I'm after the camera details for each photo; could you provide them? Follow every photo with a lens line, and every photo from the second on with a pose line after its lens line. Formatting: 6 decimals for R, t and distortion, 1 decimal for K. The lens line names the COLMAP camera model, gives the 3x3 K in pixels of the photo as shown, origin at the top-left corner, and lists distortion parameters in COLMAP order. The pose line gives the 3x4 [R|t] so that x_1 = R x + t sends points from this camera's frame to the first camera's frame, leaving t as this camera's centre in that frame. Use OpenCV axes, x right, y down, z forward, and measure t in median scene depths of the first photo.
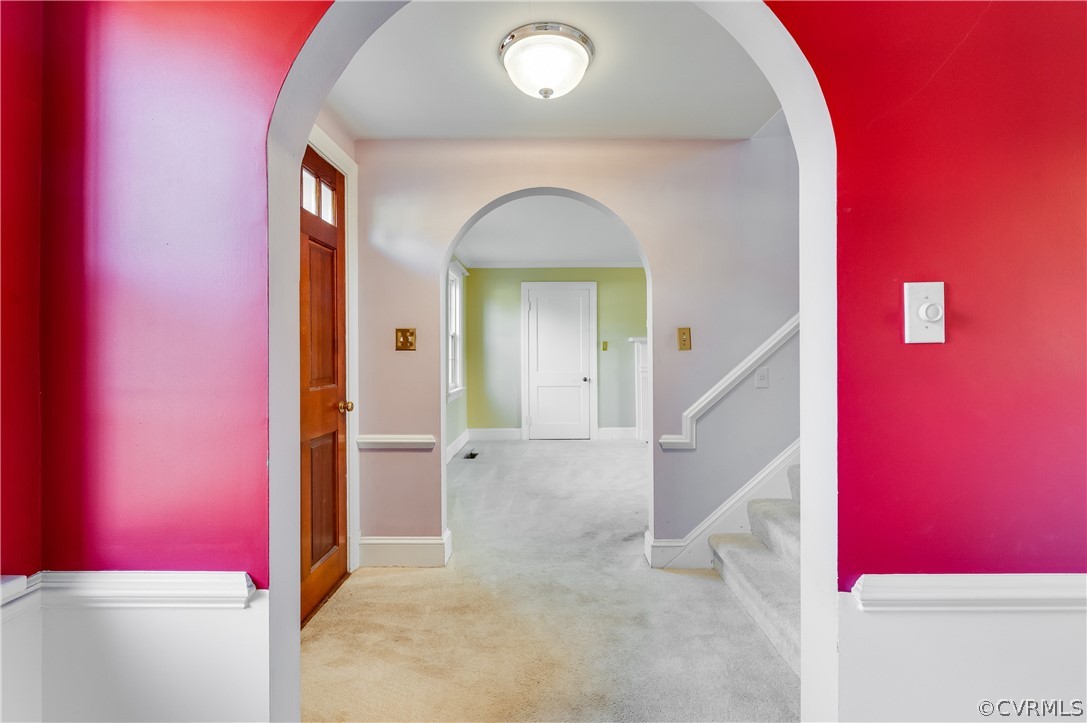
lens RADIAL K [[482.5, 0, 534.5], [0, 482.5, 351.4], [0, 0, 1]] dist [0.001236, 0.000192]
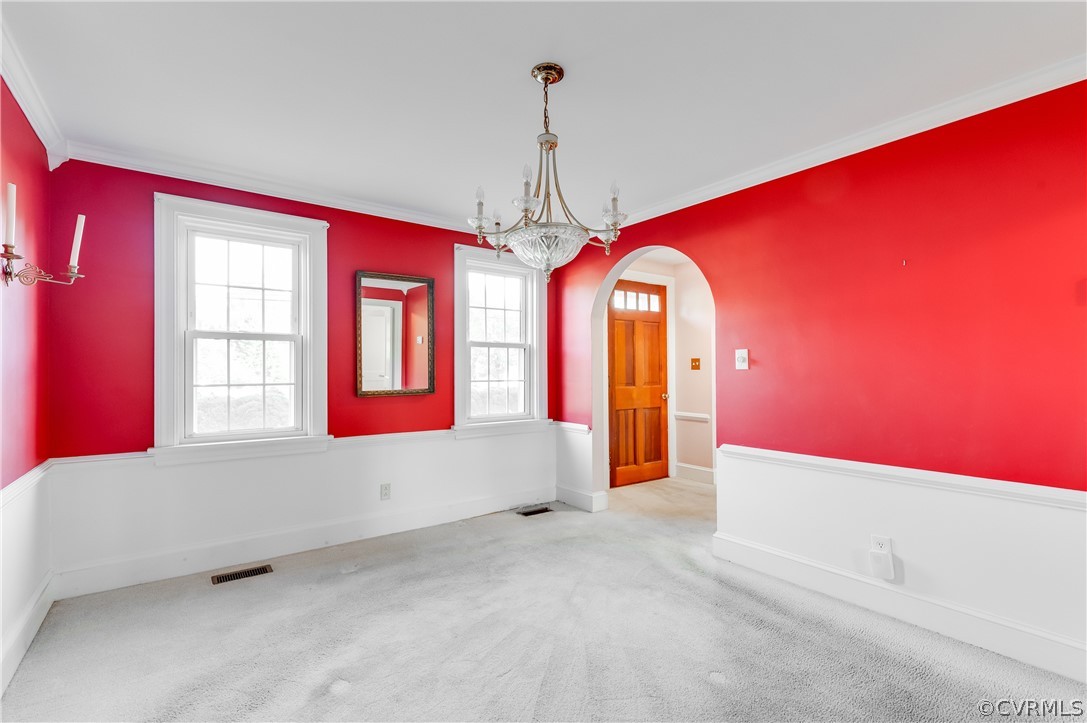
lens RADIAL K [[480.1, 0, 543.5], [0, 480.1, 361.5], [0, 0, 1]] dist [0.002522, 0.000233]
pose [[0.608697, -0.015016, -0.793261, 1.497709], [0.007356, 0.999885, -0.013283, -0.022107], [0.793369, 0.002250, 0.608737, -1.104821]]
